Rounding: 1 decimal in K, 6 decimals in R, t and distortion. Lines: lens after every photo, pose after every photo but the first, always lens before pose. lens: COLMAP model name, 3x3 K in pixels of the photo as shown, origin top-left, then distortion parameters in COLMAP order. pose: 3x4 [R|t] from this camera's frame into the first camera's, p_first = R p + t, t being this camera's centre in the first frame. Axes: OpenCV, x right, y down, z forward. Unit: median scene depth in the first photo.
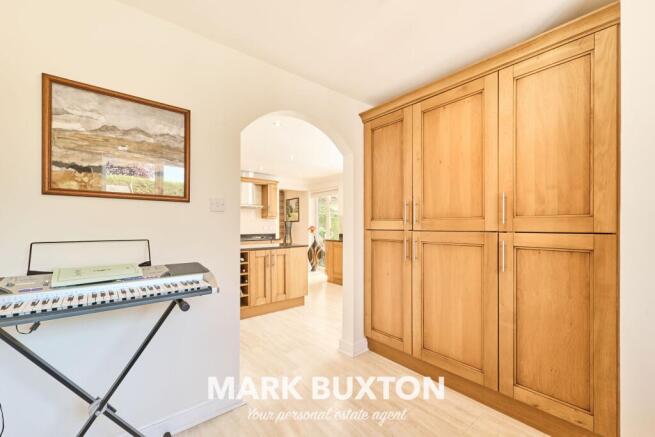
lens RADIAL K [[269.1, 0, 330.1], [0, 269.1, 220.9], [0, 0, 1]] dist [0.004032, 0.000311]
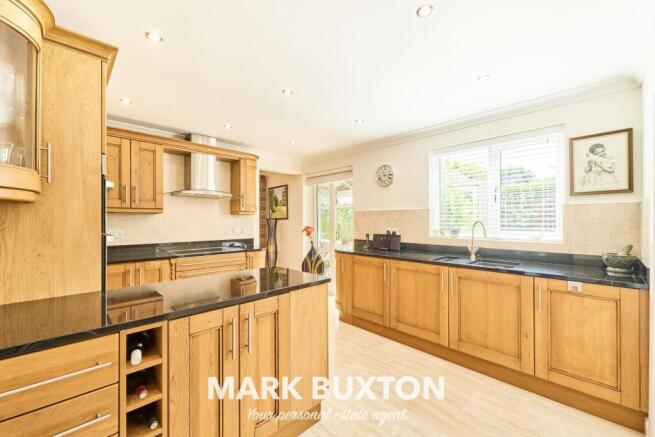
lens RADIAL K [[269.1, 0, 325.2], [0, 269.1, 219.6], [0, 0, 1]] dist [0.004032, 0.000311]
pose [[0.998370, 0.001400, 0.057059, -0.062952], [-0.002120, 0.999919, 0.012554, -0.005686], [-0.057037, -0.012655, 0.998292, 0.318642]]
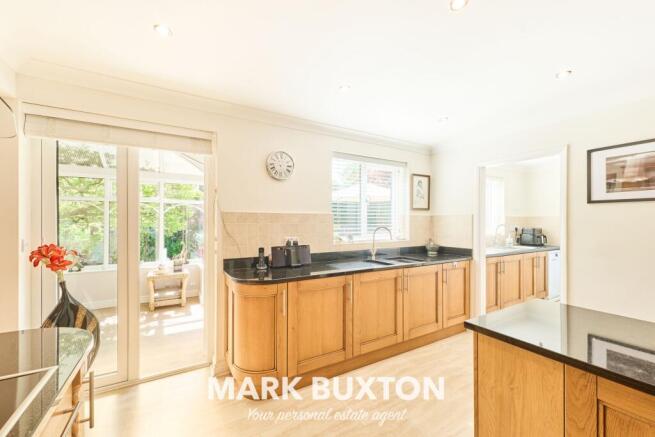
lens RADIAL K [[269.1, 0, 324.4], [0, 269.1, 223.0], [0, 0, 1]] dist [0.004032, 0.000311]
pose [[0.165966, 0.001241, 0.986131, -0.277712], [-0.011144, 0.999938, 0.000617, -0.004393], [-0.986068, -0.011091, 0.165970, 0.697905]]
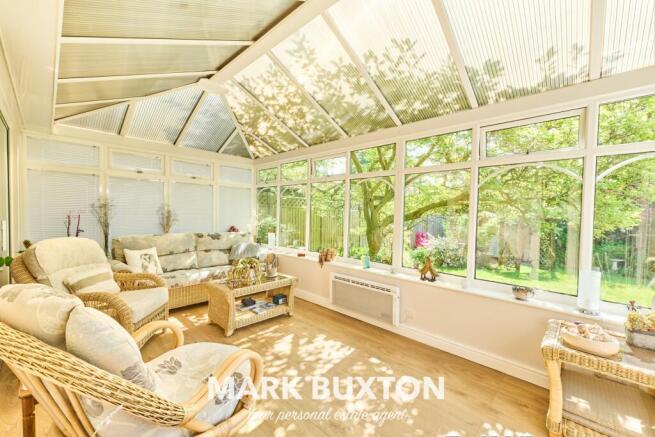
lens RADIAL K [[269.1, 0, 325.3], [0, 269.1, 217.1], [0, 0, 1]] dist [0.004032, 0.000311]
pose [[0.995431, 0.000178, 0.095486, -0.136121], [-0.004685, 0.998885, 0.046973, -0.002426], [-0.095371, -0.047206, 0.994322, 0.821658]]
